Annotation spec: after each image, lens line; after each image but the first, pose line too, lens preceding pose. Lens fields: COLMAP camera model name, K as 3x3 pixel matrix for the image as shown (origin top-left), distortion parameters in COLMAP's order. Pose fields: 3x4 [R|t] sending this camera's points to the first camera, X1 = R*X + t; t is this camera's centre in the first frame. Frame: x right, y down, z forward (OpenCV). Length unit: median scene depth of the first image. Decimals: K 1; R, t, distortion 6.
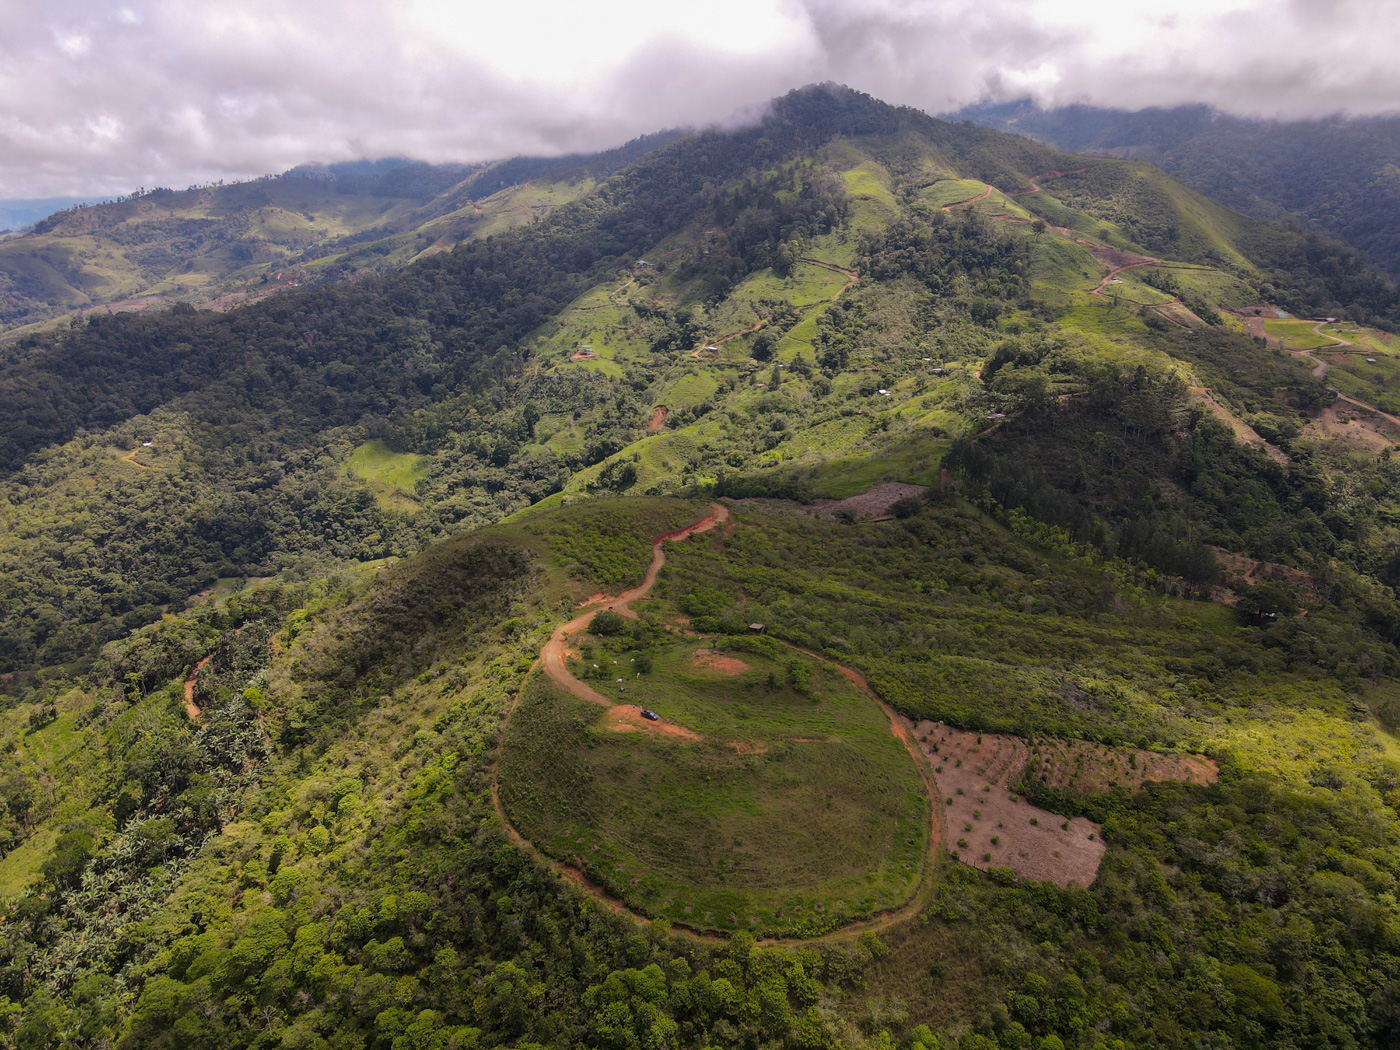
lens RADIAL K [[1028.8, 0, 700.0], [0, 1028.8, 525.0], [0, 0, 1]] dist [-0.000060, 0.028742]
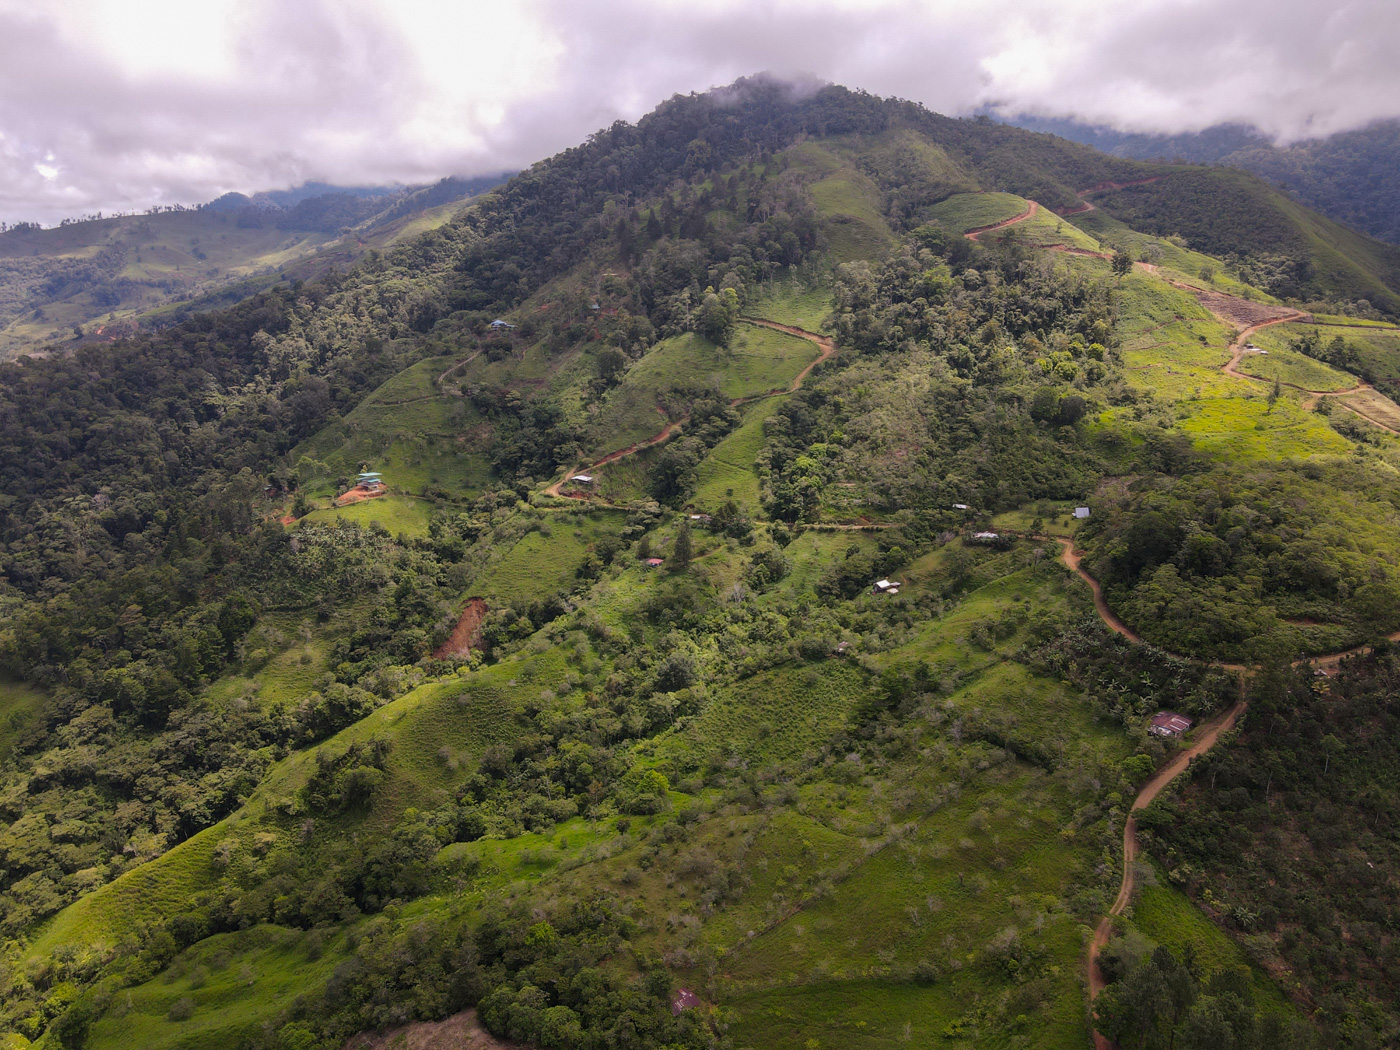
lens RADIAL K [[1028.8, 0, 700.0], [0, 1028.8, 525.0], [0, 0, 1]] dist [-0.000060, 0.028742]
pose [[0.999779, -0.013400, 0.016208, 0.067453], [0.013874, 0.999469, -0.029495, -0.127490], [-0.015804, 0.029713, 0.999434, 0.422756]]
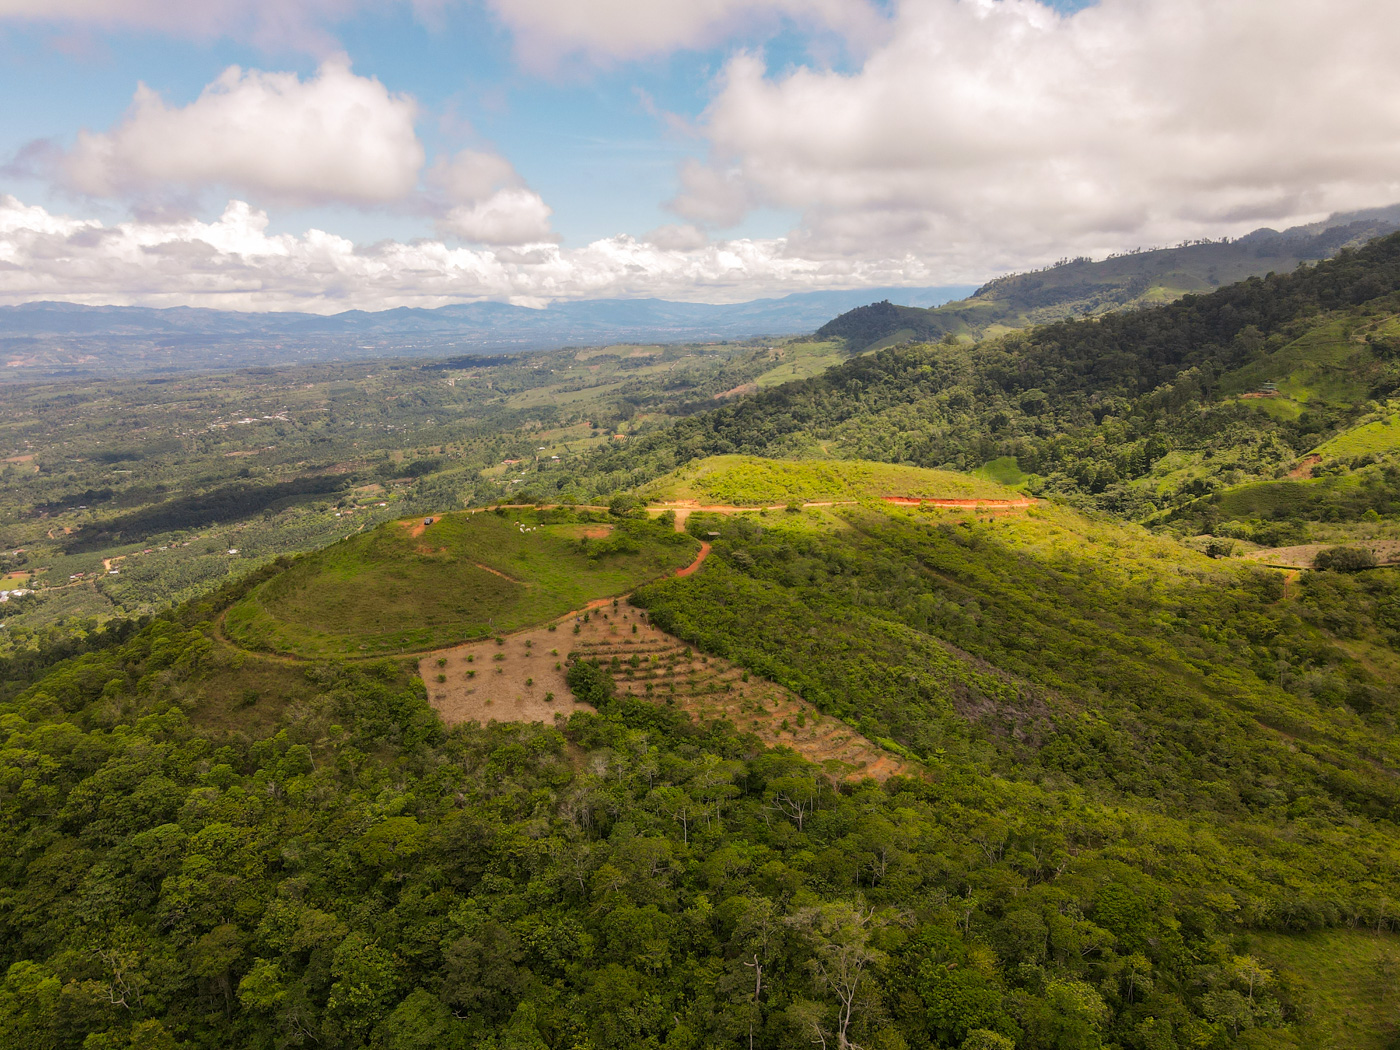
lens RADIAL K [[1028.8, 0, 700.0], [0, 1028.8, 525.0], [0, 0, 1]] dist [-0.000060, 0.028742]
pose [[0.636889, 0.167399, -0.752562, 0.253805], [-0.223688, 0.974275, 0.027410, 0.021717], [0.737791, 0.150882, 0.657951, 0.114419]]
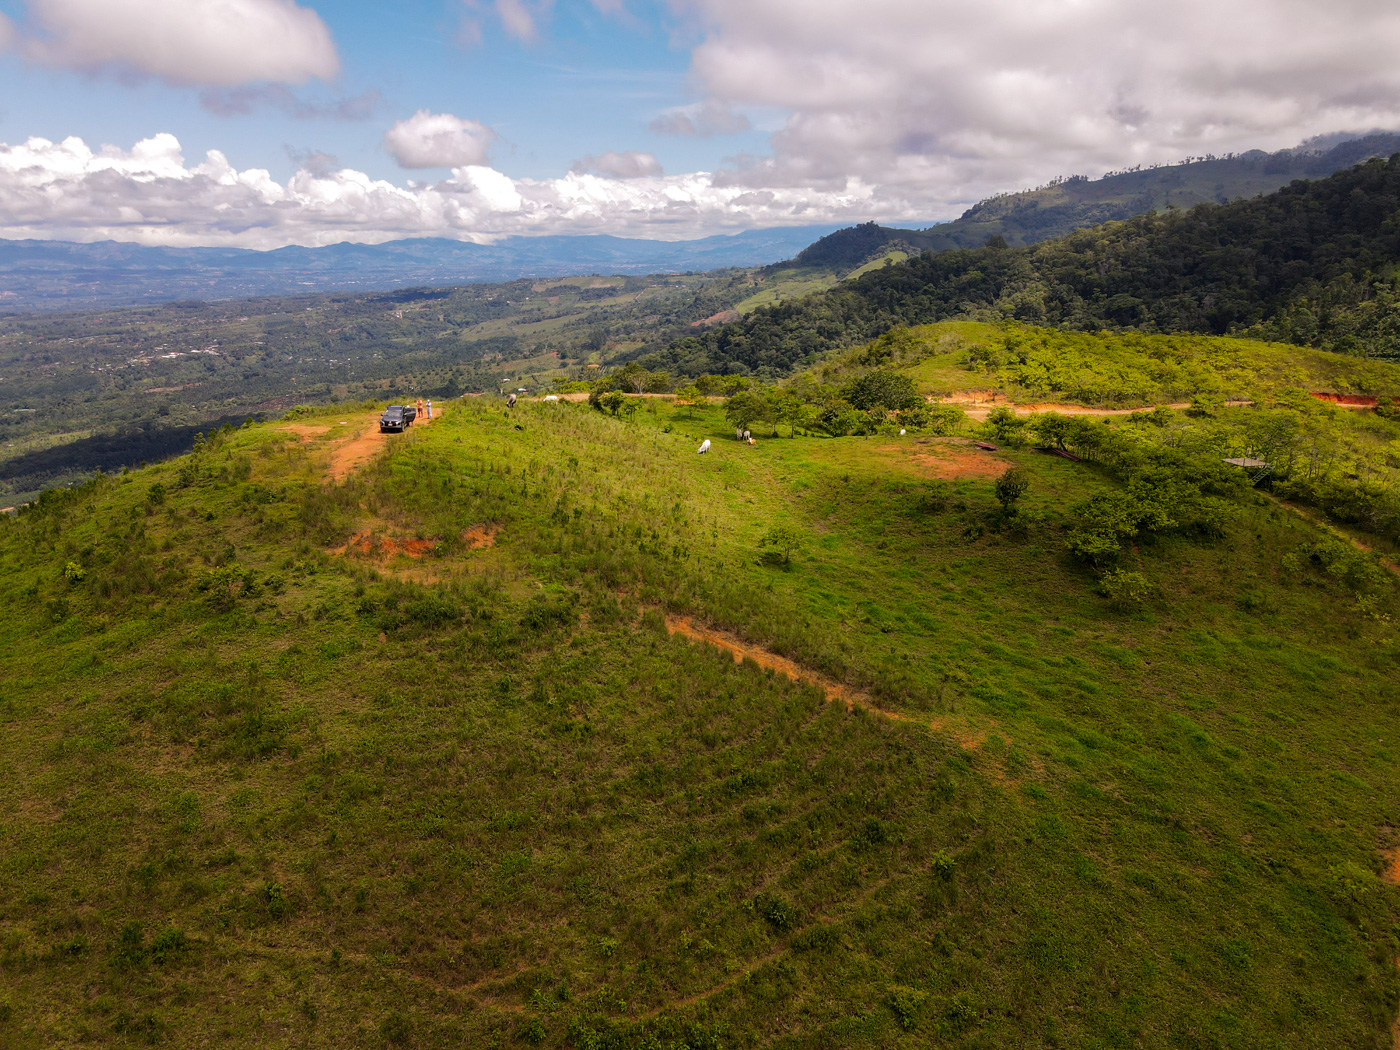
lens RADIAL K [[1028.8, 0, 700.0], [0, 1028.8, 525.0], [0, 0, 1]] dist [-0.000060, 0.028742]
pose [[0.671581, 0.202178, -0.712814, 0.057975], [-0.216052, 0.973678, 0.072613, 0.042937], [0.708732, 0.105239, 0.697585, 0.211997]]
